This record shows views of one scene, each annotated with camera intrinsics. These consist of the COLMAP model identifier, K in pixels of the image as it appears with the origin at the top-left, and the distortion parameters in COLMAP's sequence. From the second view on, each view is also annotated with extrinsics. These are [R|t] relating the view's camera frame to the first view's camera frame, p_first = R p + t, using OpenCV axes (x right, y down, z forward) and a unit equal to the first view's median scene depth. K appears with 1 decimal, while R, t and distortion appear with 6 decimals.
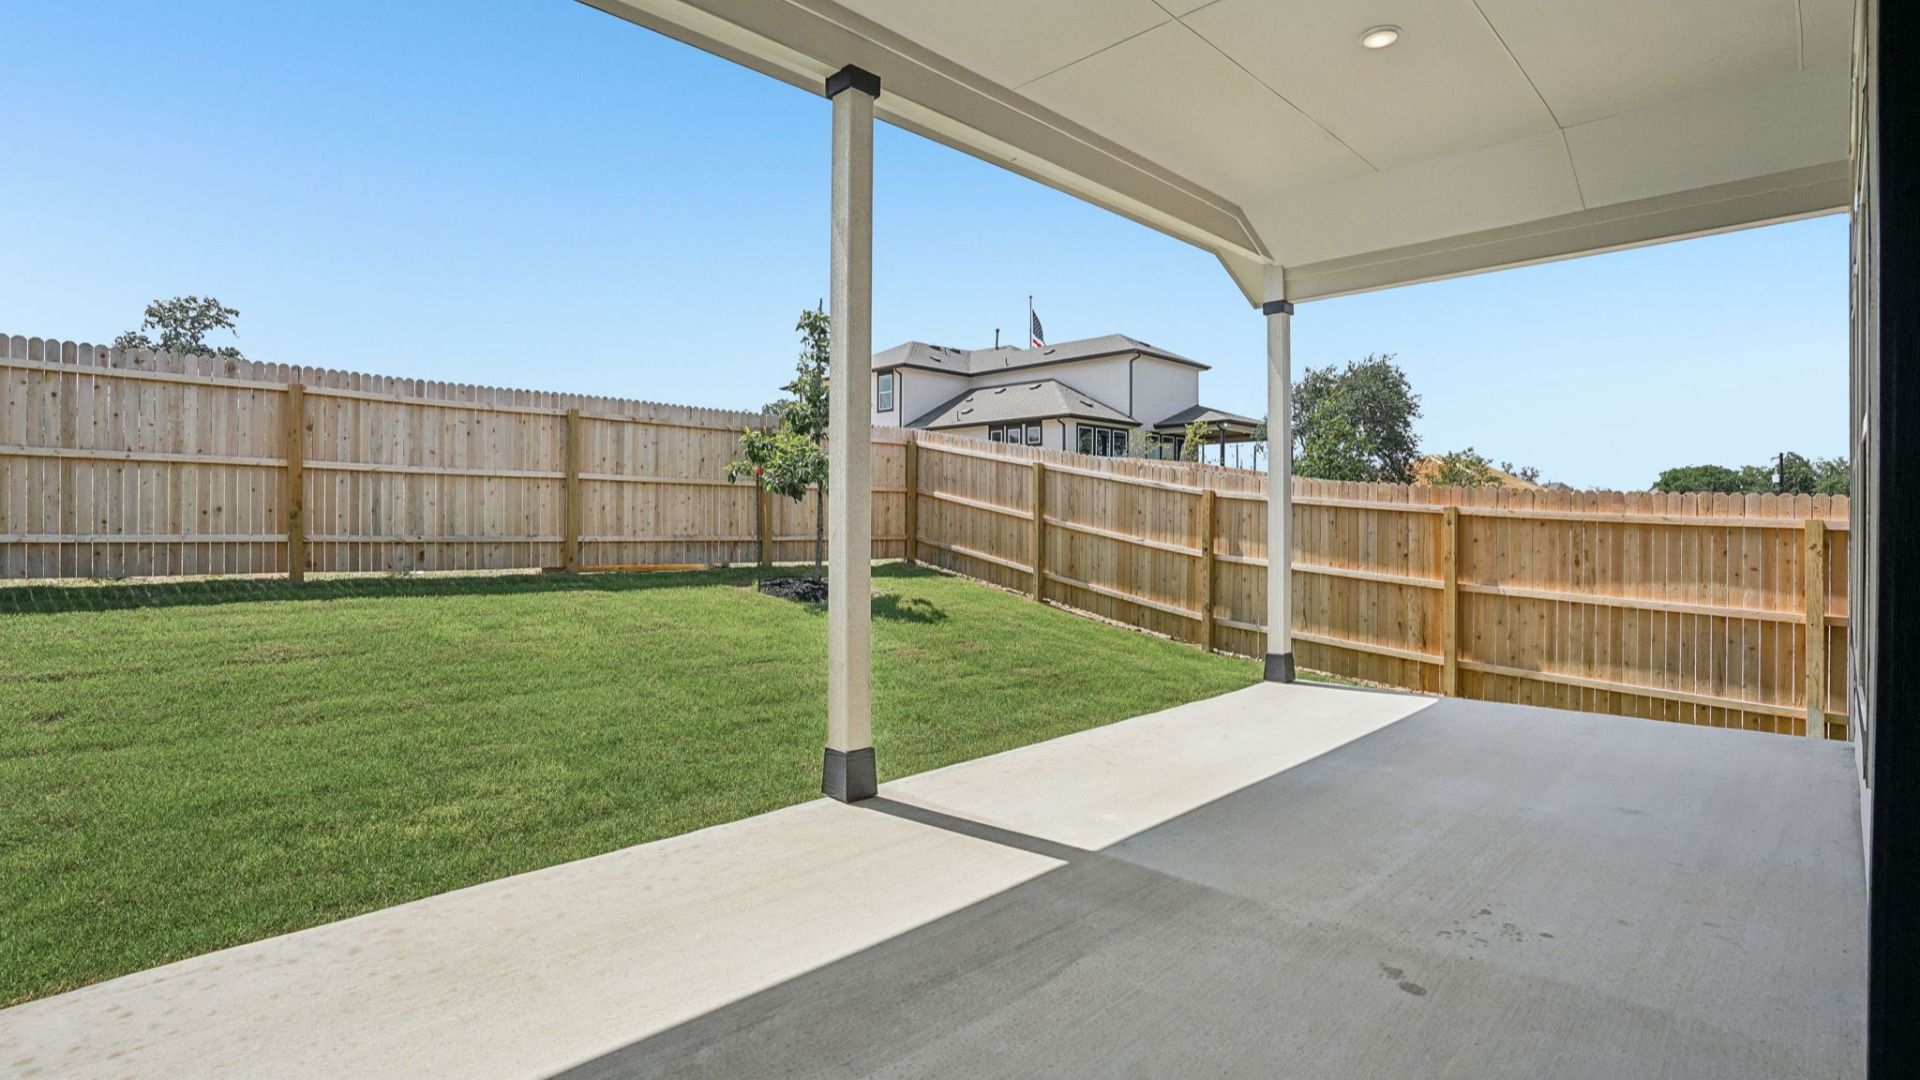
lens RADIAL K [[895.4, 0, 956.3], [0, 895.4, 538.2], [0, 0, 1]] dist [-0.053669, 0.020583]
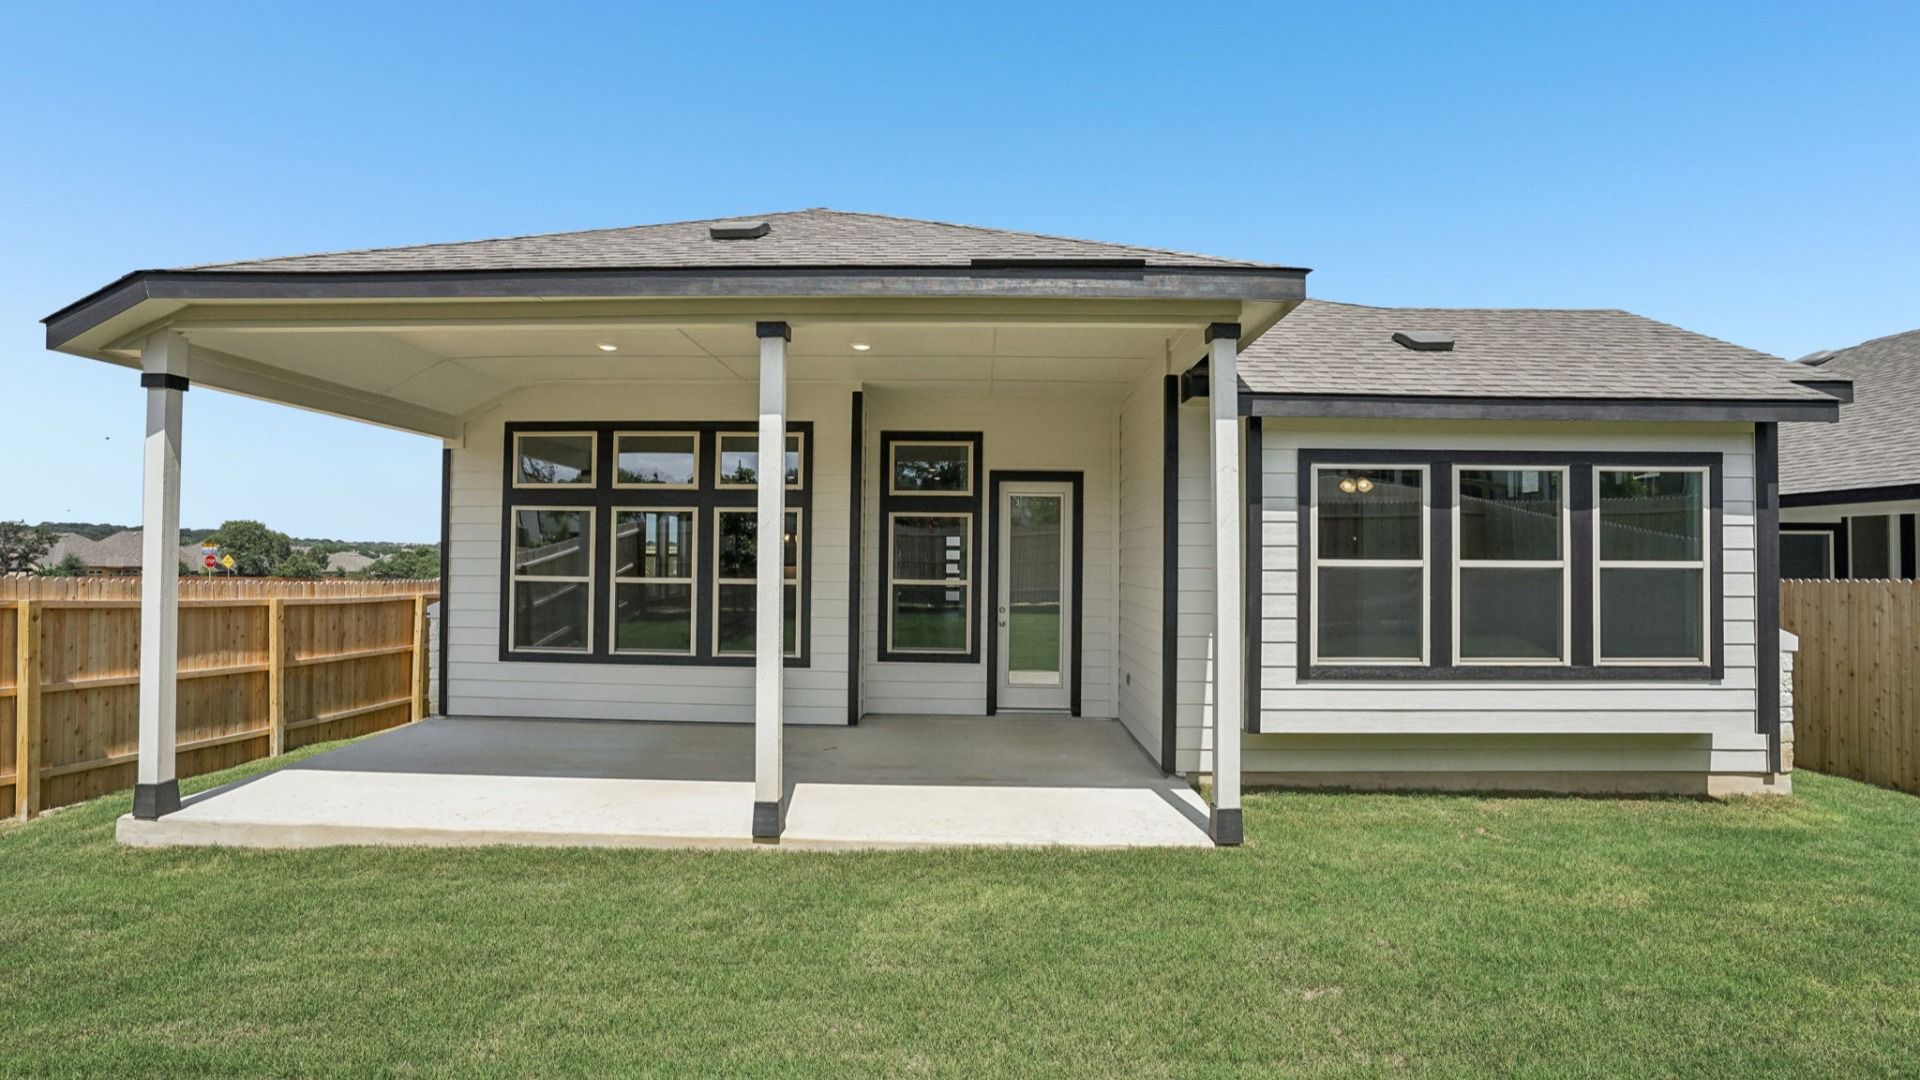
lens RADIAL K [[893.6, 0, 960.0], [0, 893.6, 540.0], [0, 0, 1]] dist [-0.079598, 0.039906]
pose [[-0.699460, 0.011668, 0.714576, -0.681936], [0.014558, 0.999892, -0.002077, -0.076997], [-0.714523, 0.008950, -0.699555, 0.887751]]
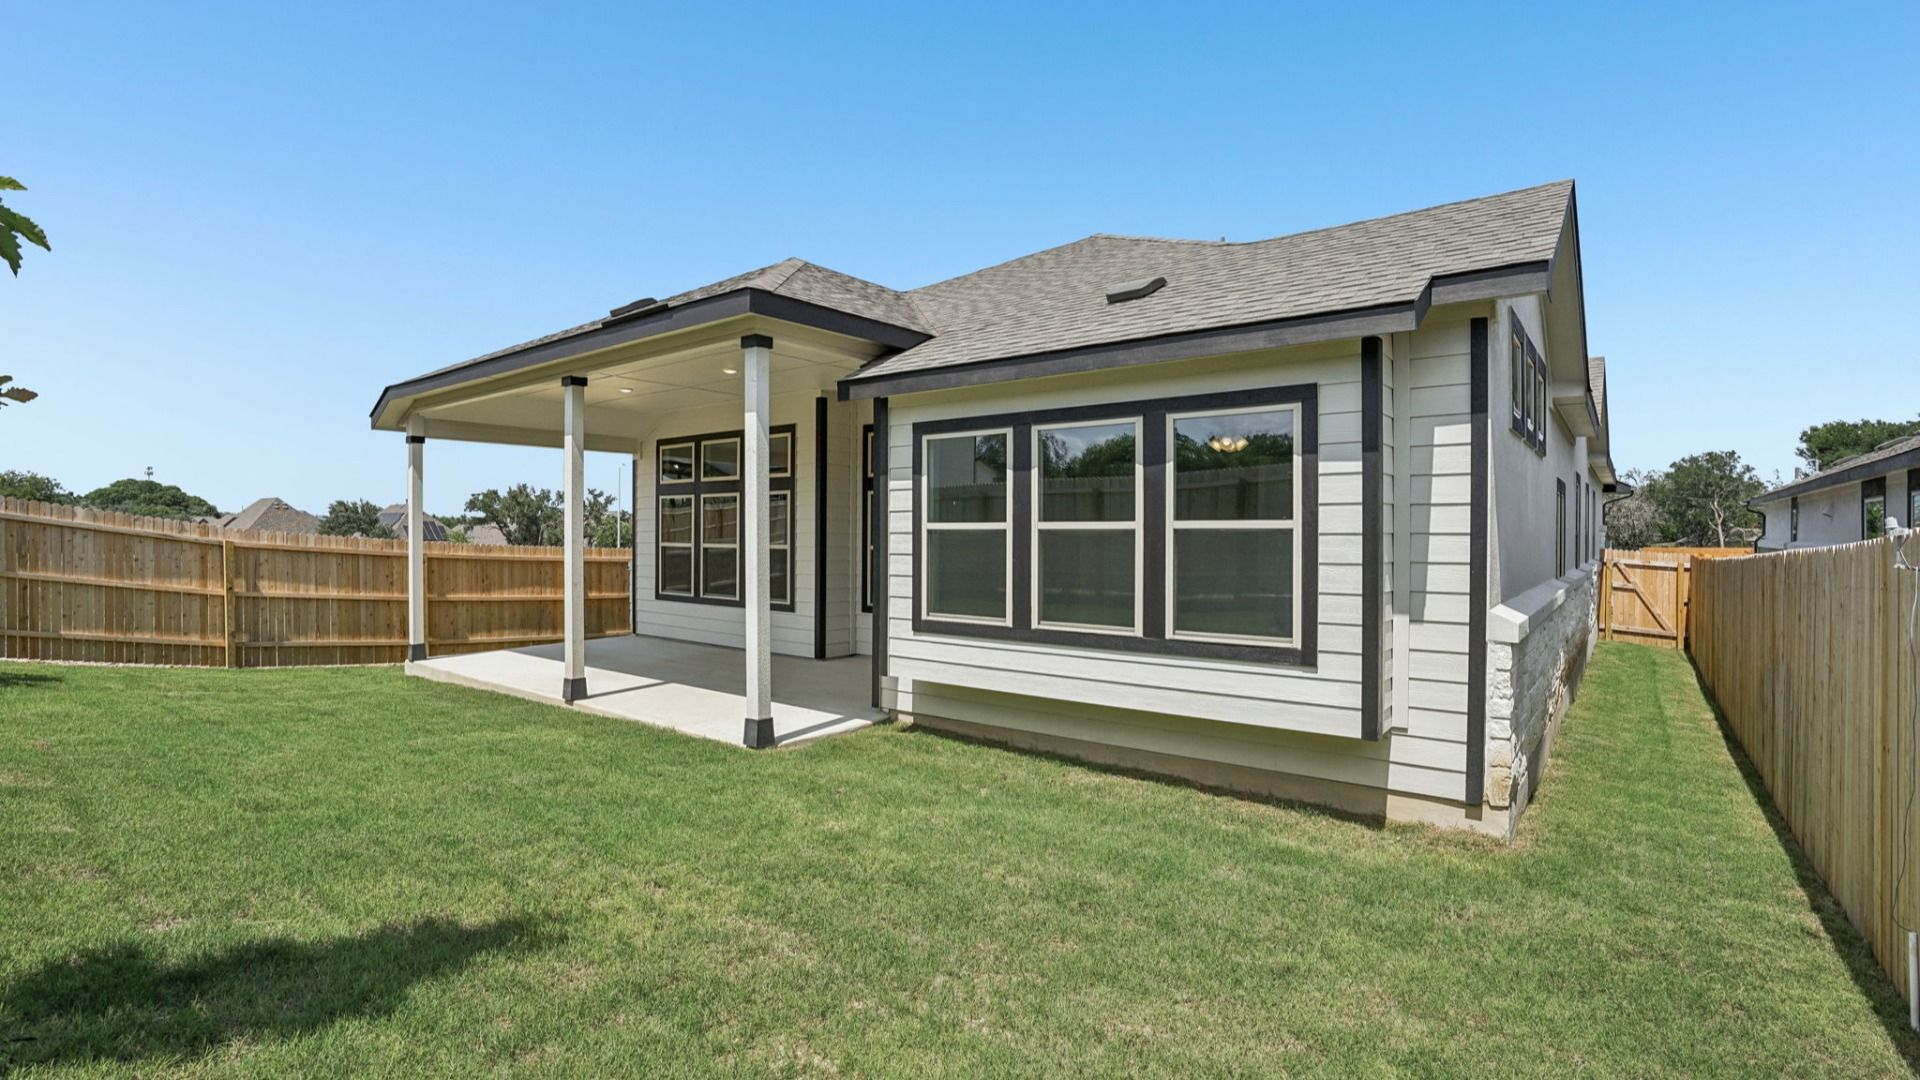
lens RADIAL K [[895.4, 0, 956.3], [0, 895.4, 538.2], [0, 0, 1]] dist [-0.053669, 0.020583]
pose [[-0.125510, -0.001397, 0.992091, -1.237221], [0.025123, 0.999674, 0.004586, -0.043998], [-0.991774, 0.025500, -0.125434, 0.161564]]
